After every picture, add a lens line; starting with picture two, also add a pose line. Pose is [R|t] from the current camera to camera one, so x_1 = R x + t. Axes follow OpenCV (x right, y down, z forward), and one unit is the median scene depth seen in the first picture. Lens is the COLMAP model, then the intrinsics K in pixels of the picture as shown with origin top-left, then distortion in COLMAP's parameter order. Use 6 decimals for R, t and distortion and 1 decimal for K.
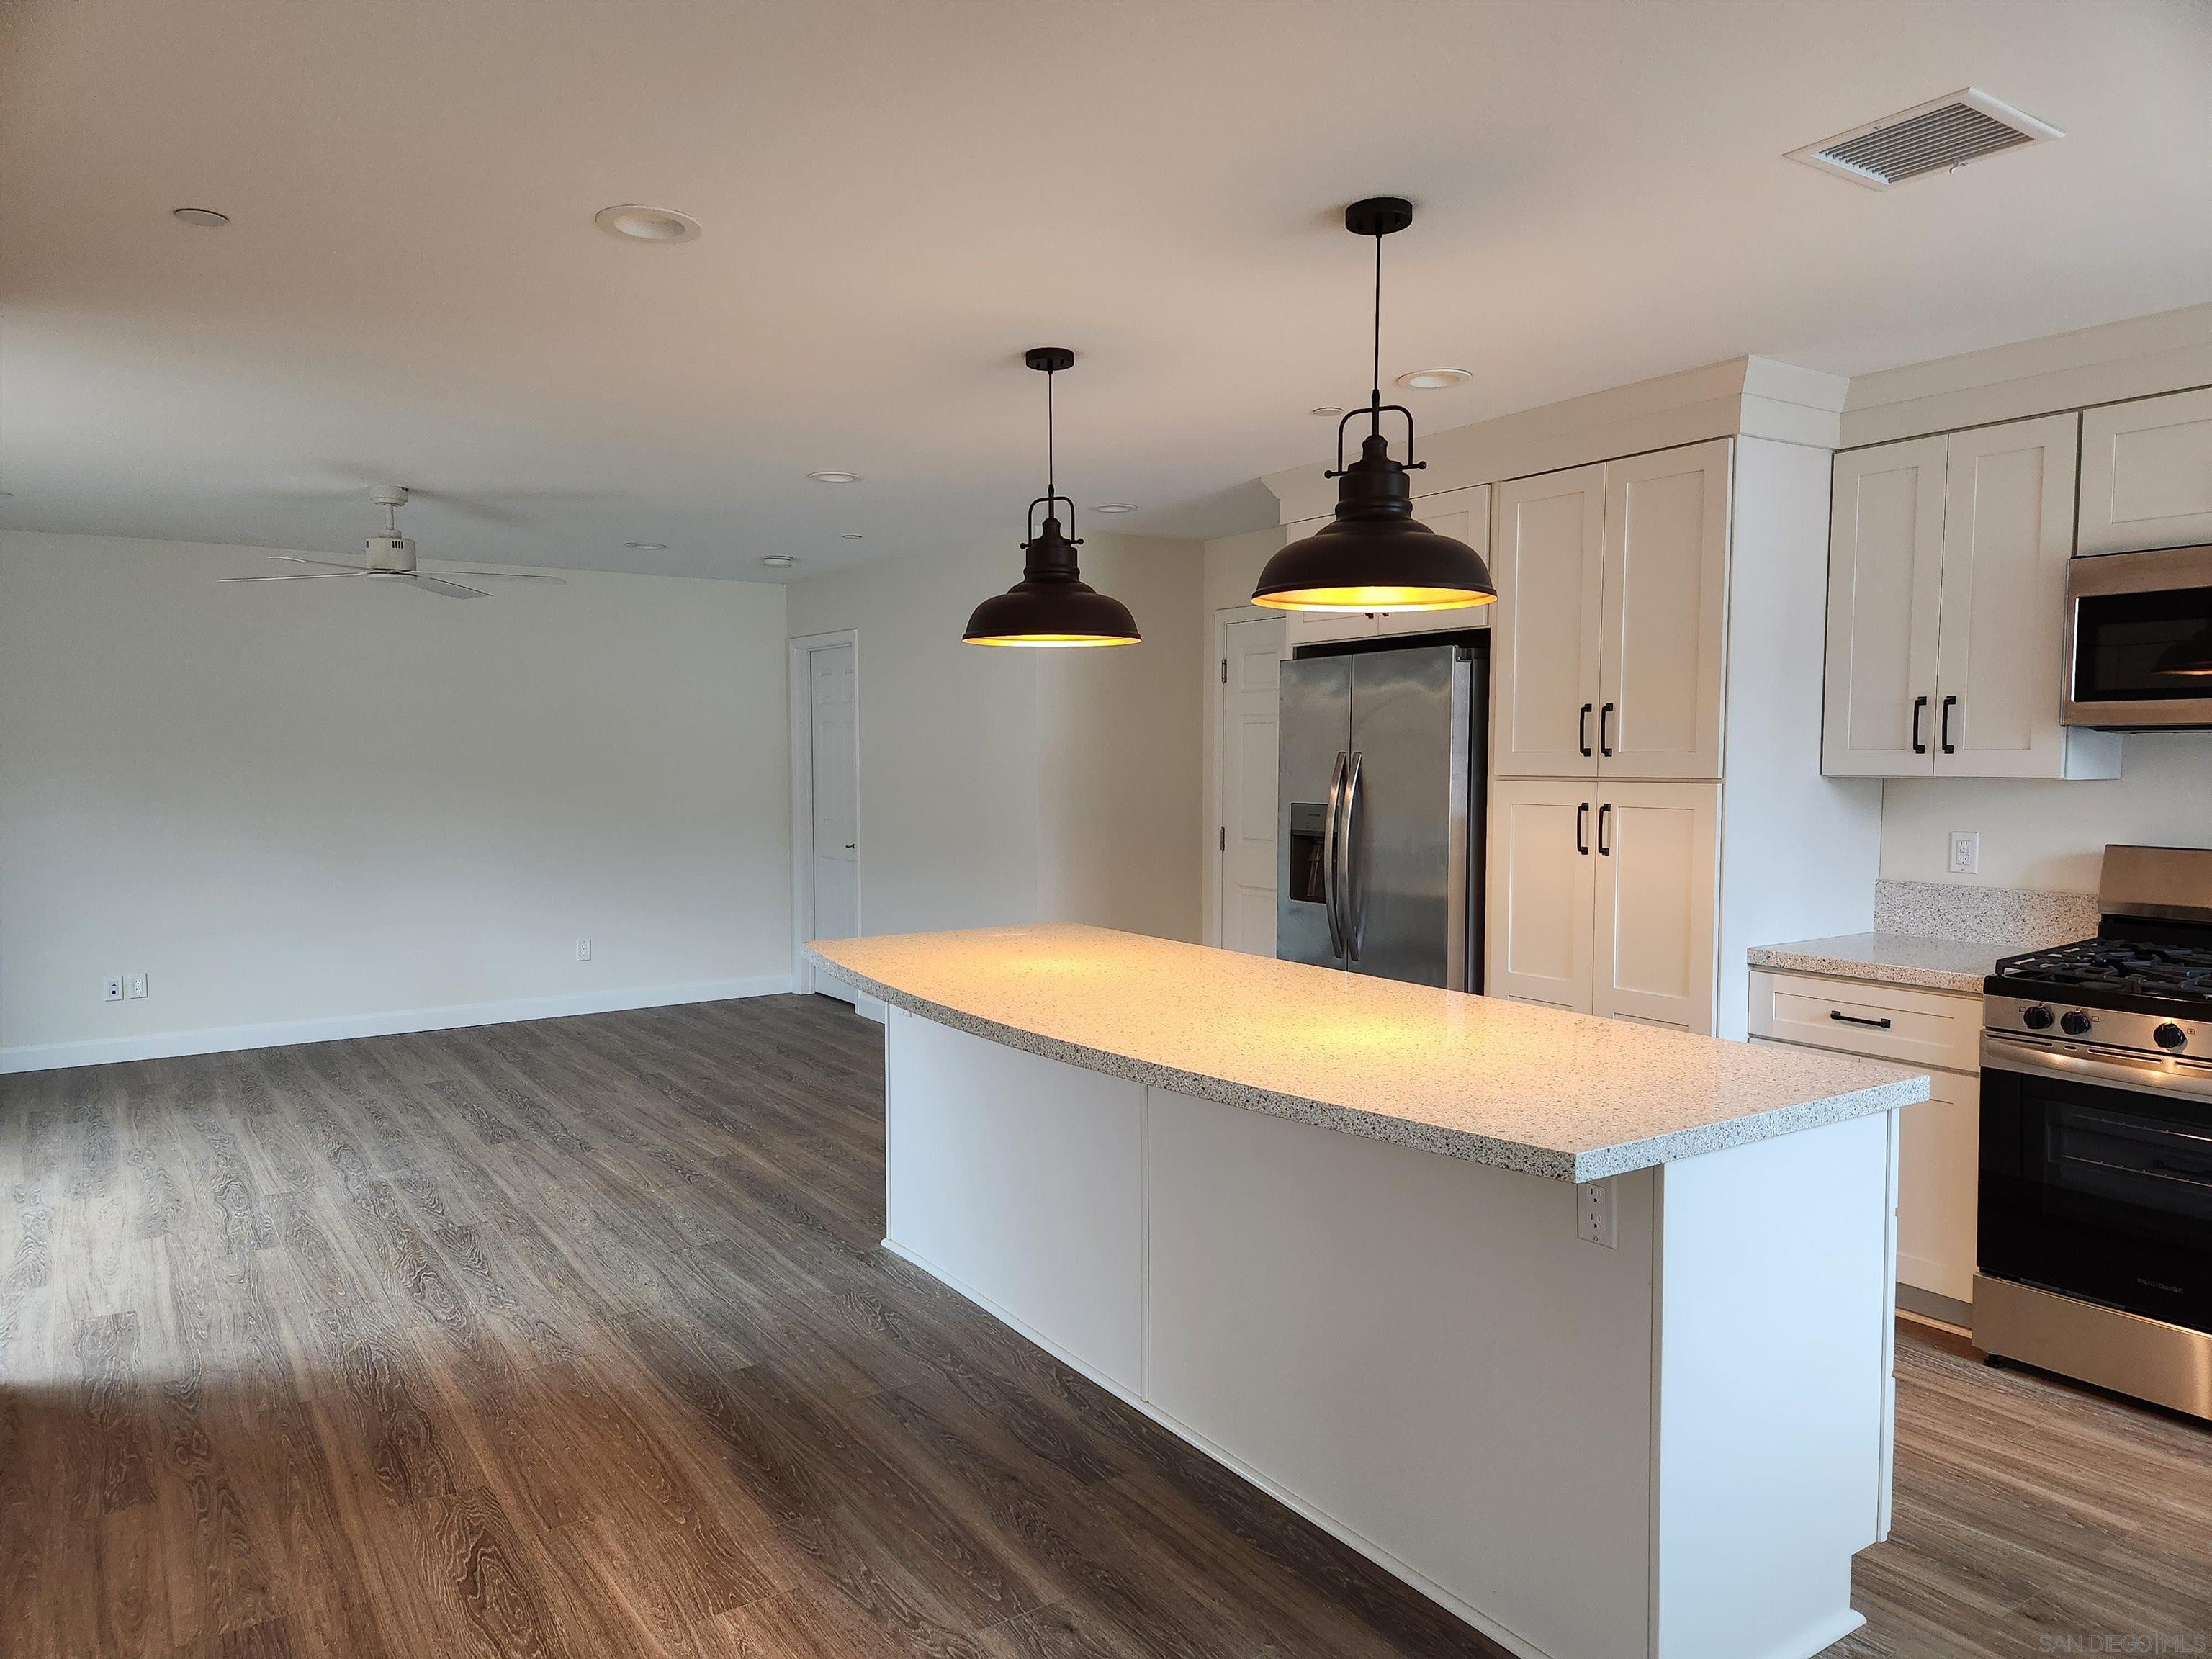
lens RADIAL K [[1491.3, 0, 1106.0], [0, 1491.3, 829.5], [0, 0, 1]] dist [0.098103, -0.102005]
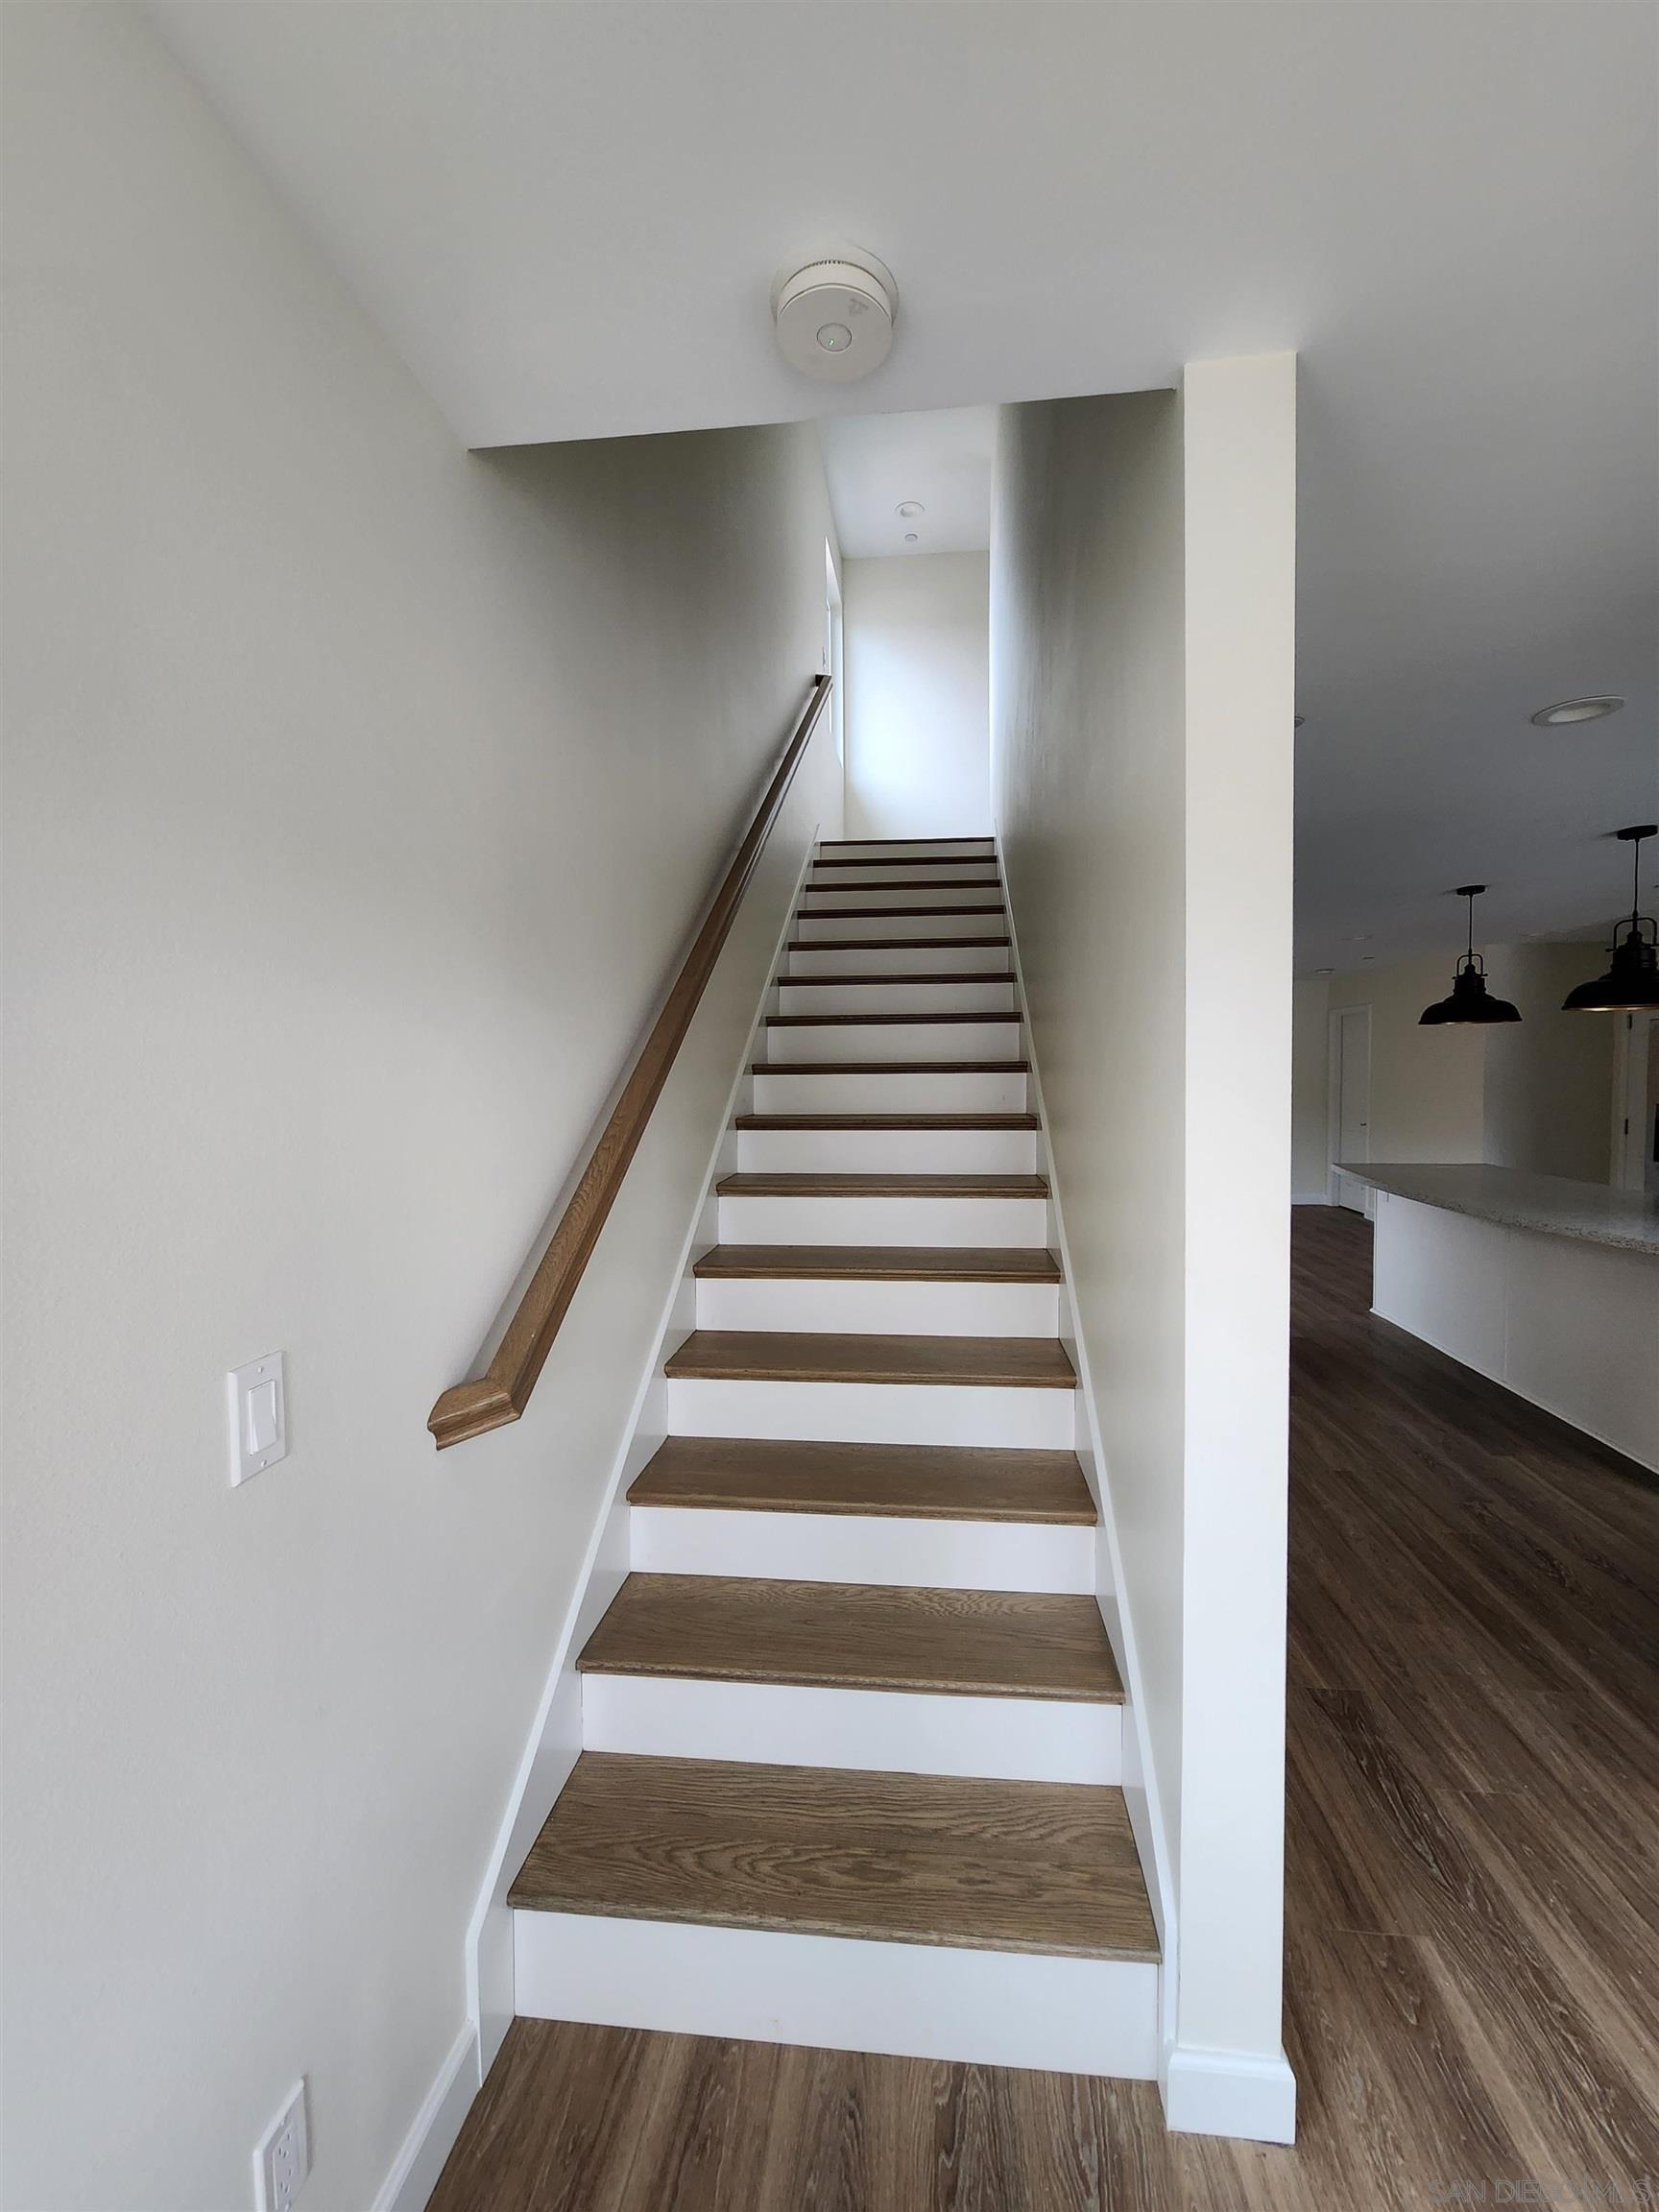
lens RADIAL K [[942.6, 0, 829.5], [0, 942.6, 1106.0], [0, 0, 1]] dist [0.000573, 0.000096]
pose [[0.768796, 0.020706, -0.639159, 0.122544], [-0.028353, 0.999596, -0.001721, 0.015978], [0.638865, 0.019446, 0.769073, -0.579888]]
